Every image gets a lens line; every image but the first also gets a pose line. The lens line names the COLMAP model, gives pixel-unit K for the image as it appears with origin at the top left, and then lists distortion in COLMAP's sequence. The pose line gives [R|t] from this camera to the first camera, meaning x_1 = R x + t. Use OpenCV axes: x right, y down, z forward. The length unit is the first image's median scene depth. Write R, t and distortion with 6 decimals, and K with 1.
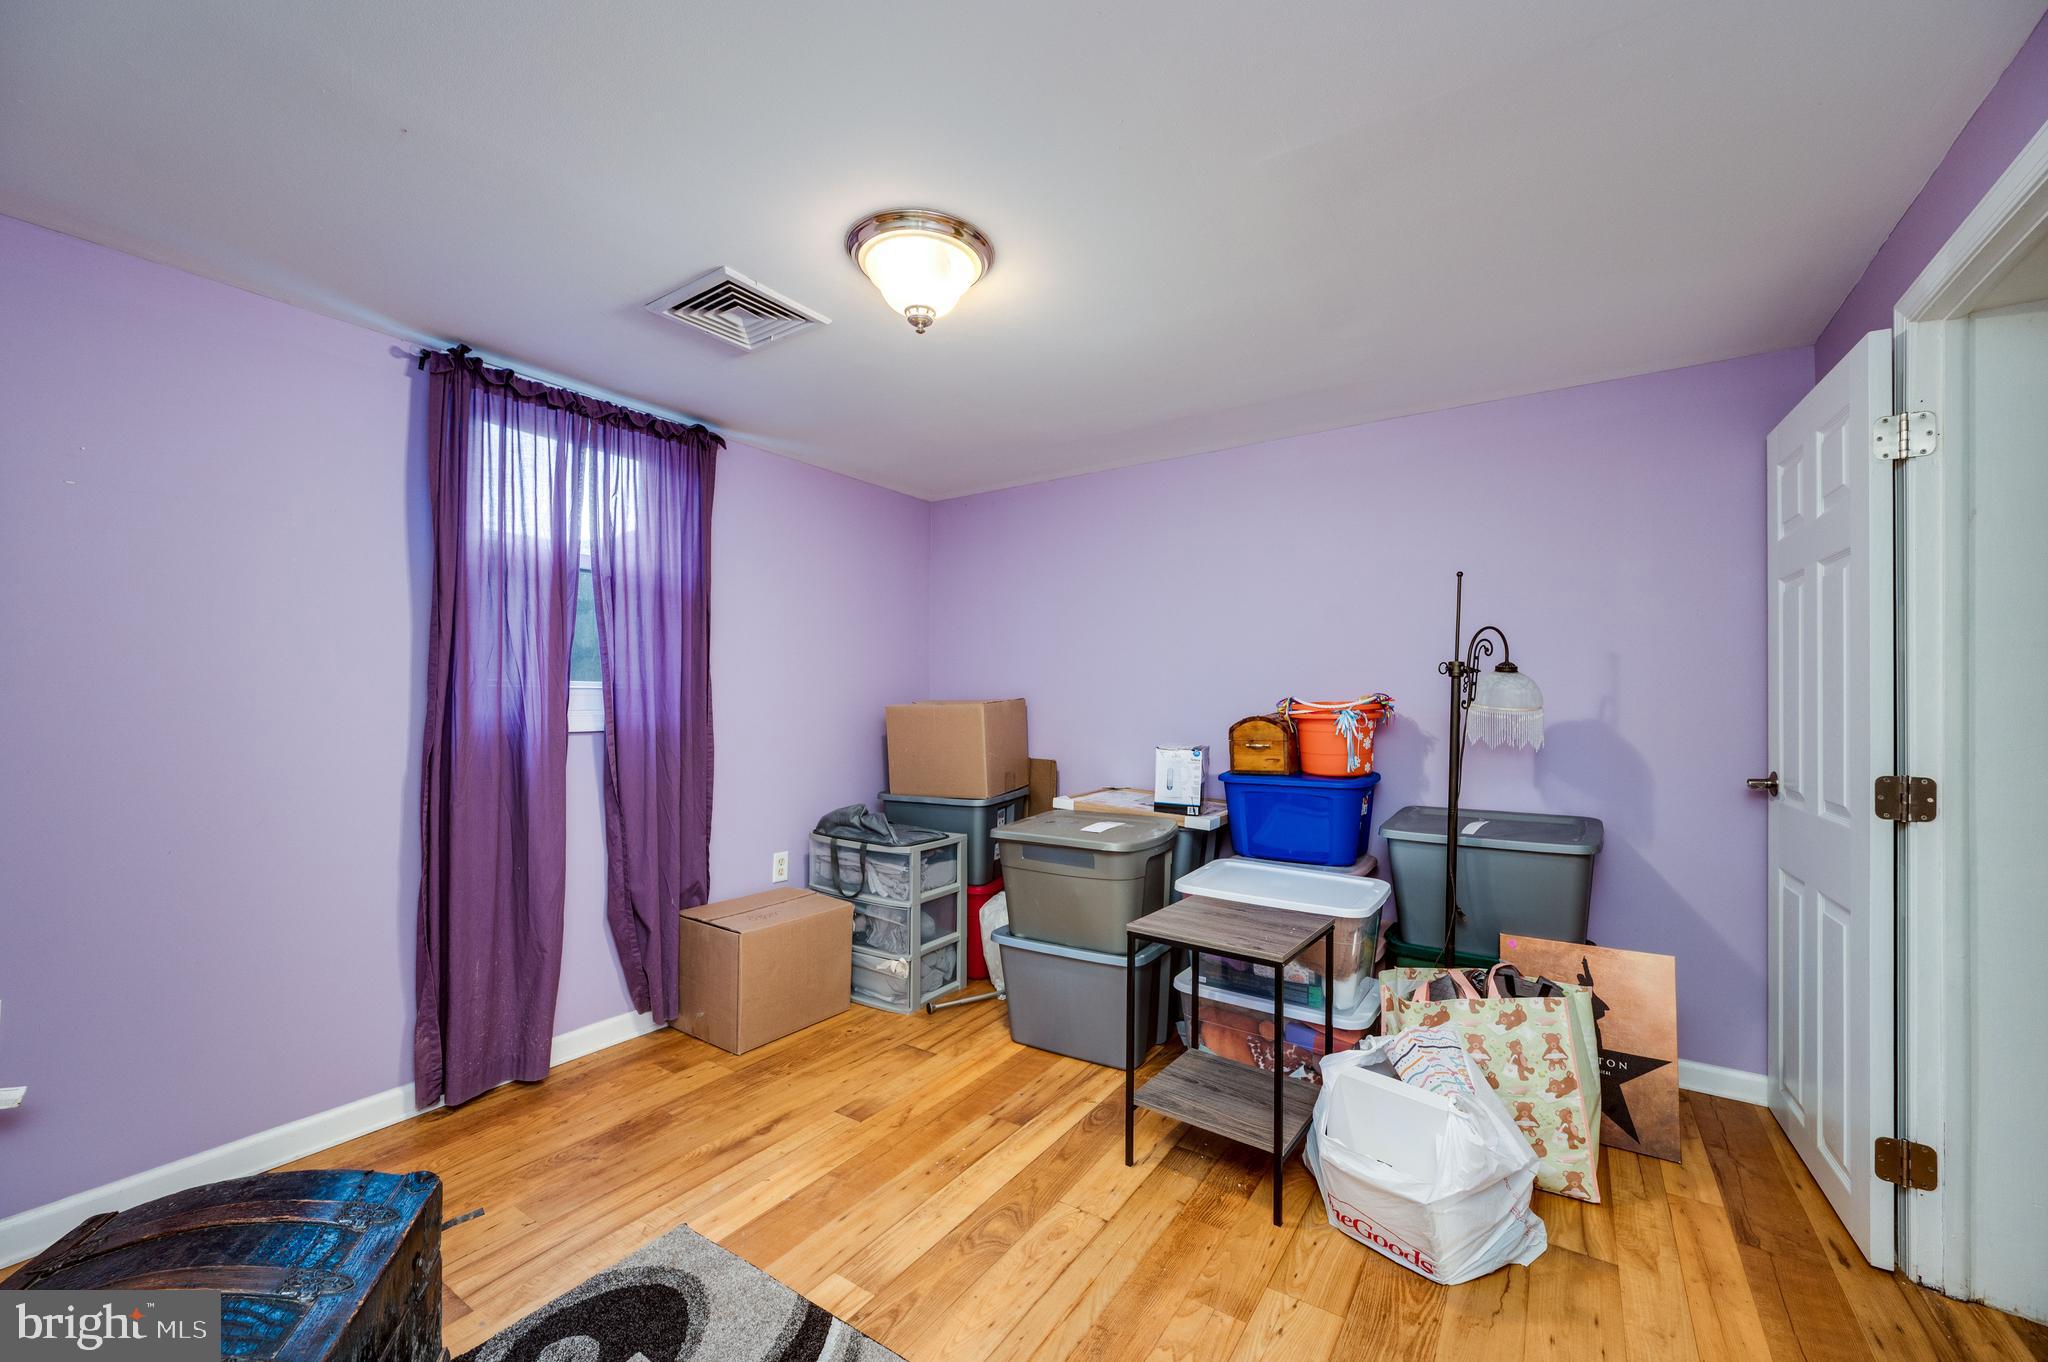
lens RADIAL K [[816.8, 0, 1026.0], [0, 816.8, 684.8], [0, 0, 1]] dist [-0.001380, 0.000044]
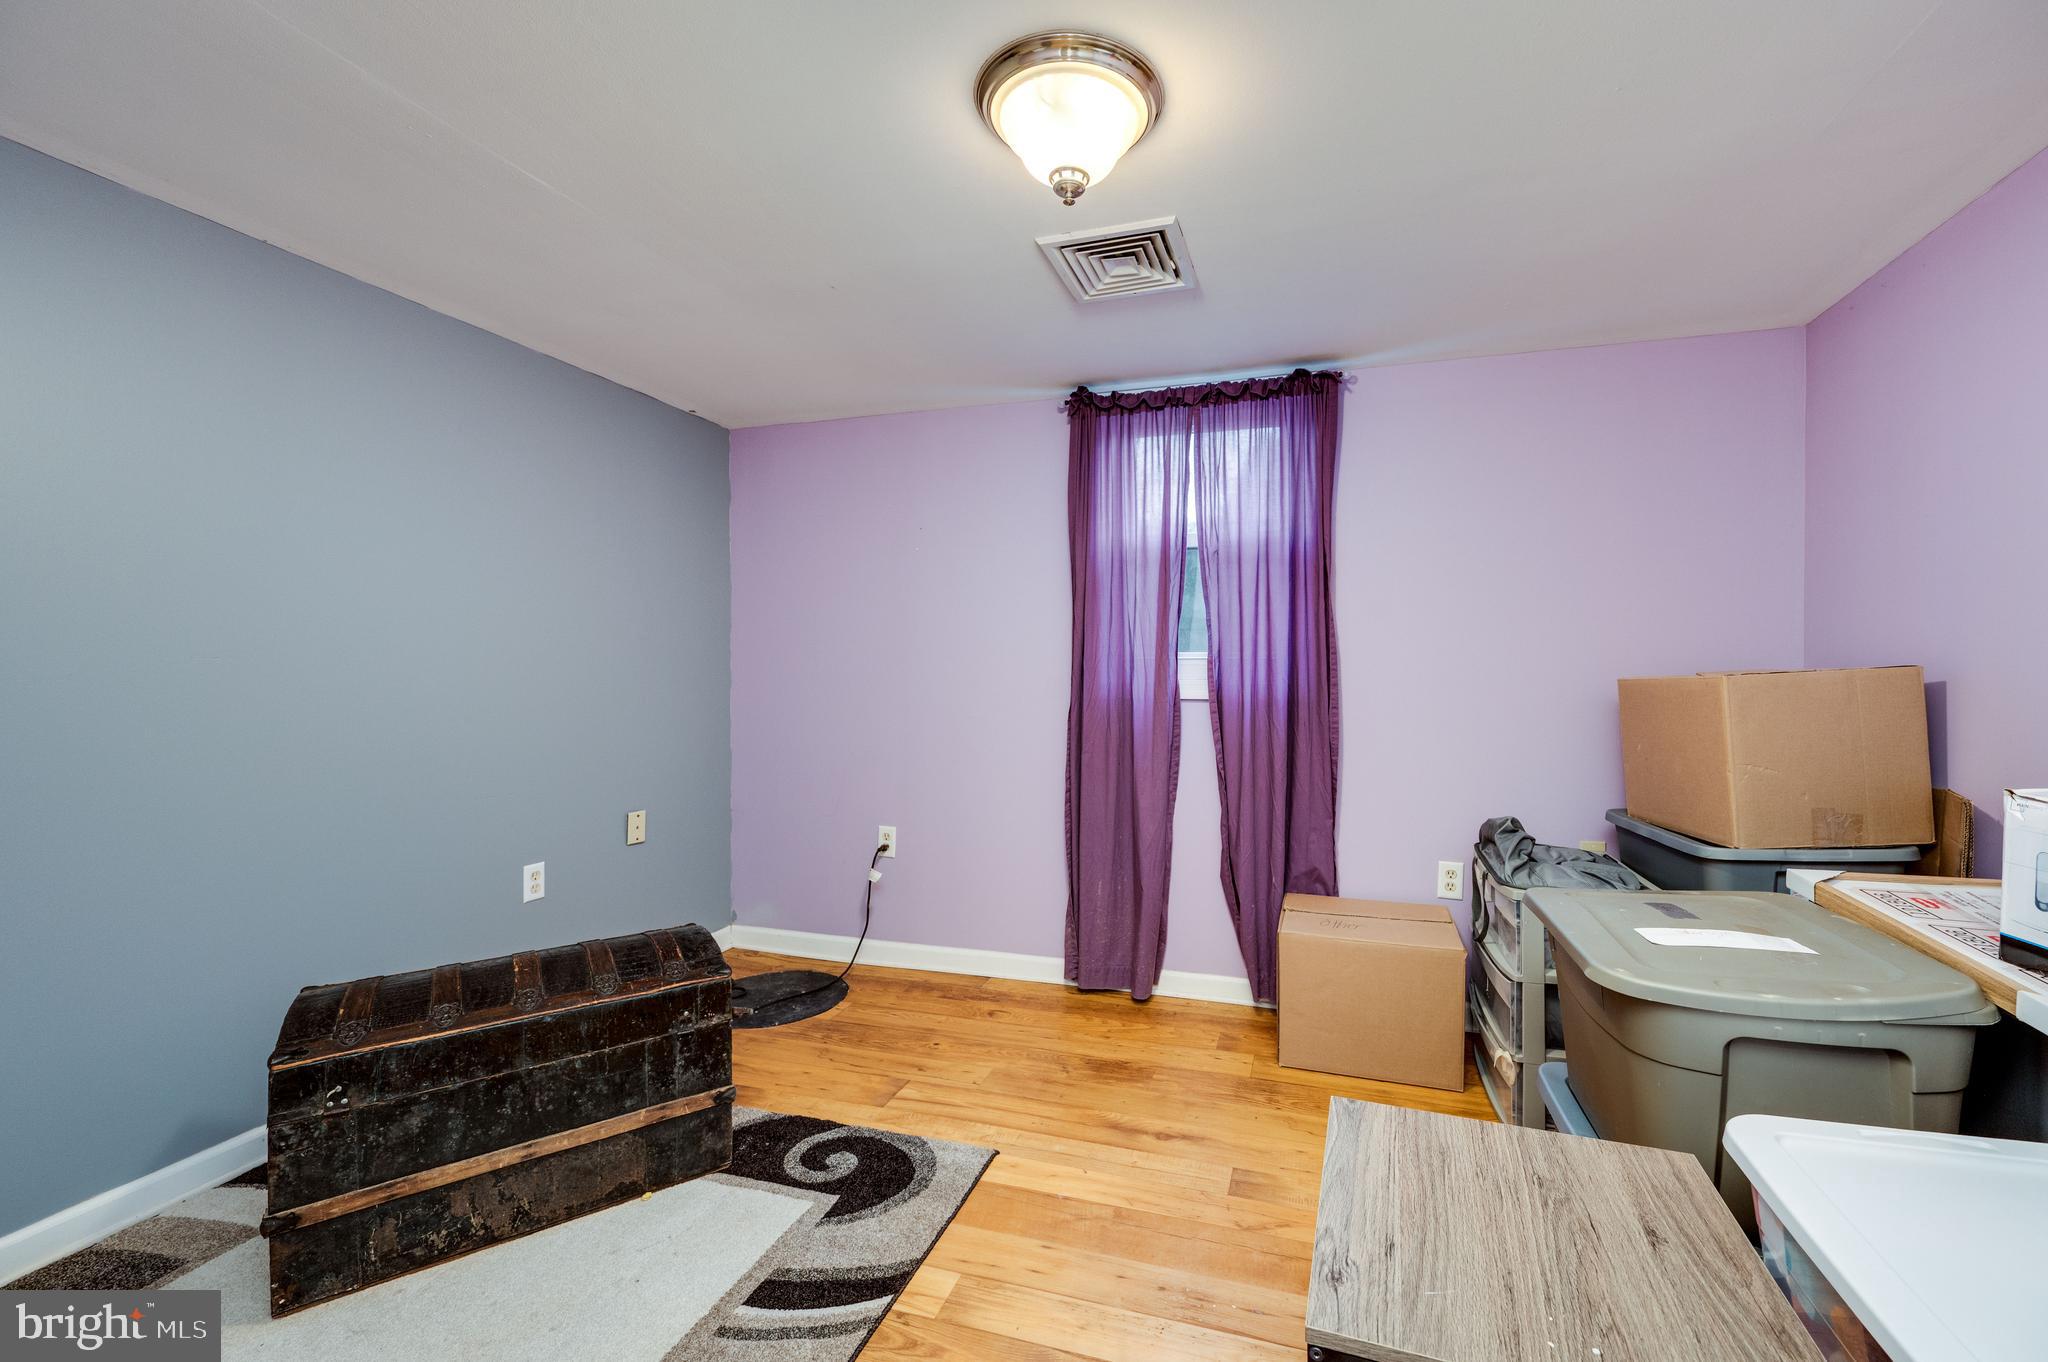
lens RADIAL K [[781.0, 0, 992.1], [0, 781.0, 673.7], [0, 0, 1]] dist [-0.001036, -0.000055]
pose [[0.301570, 0.002321, -0.953441, 0.390772], [0.016898, 0.999827, 0.007779, 0.011808], [0.953294, -0.018457, 0.301479, 0.475569]]
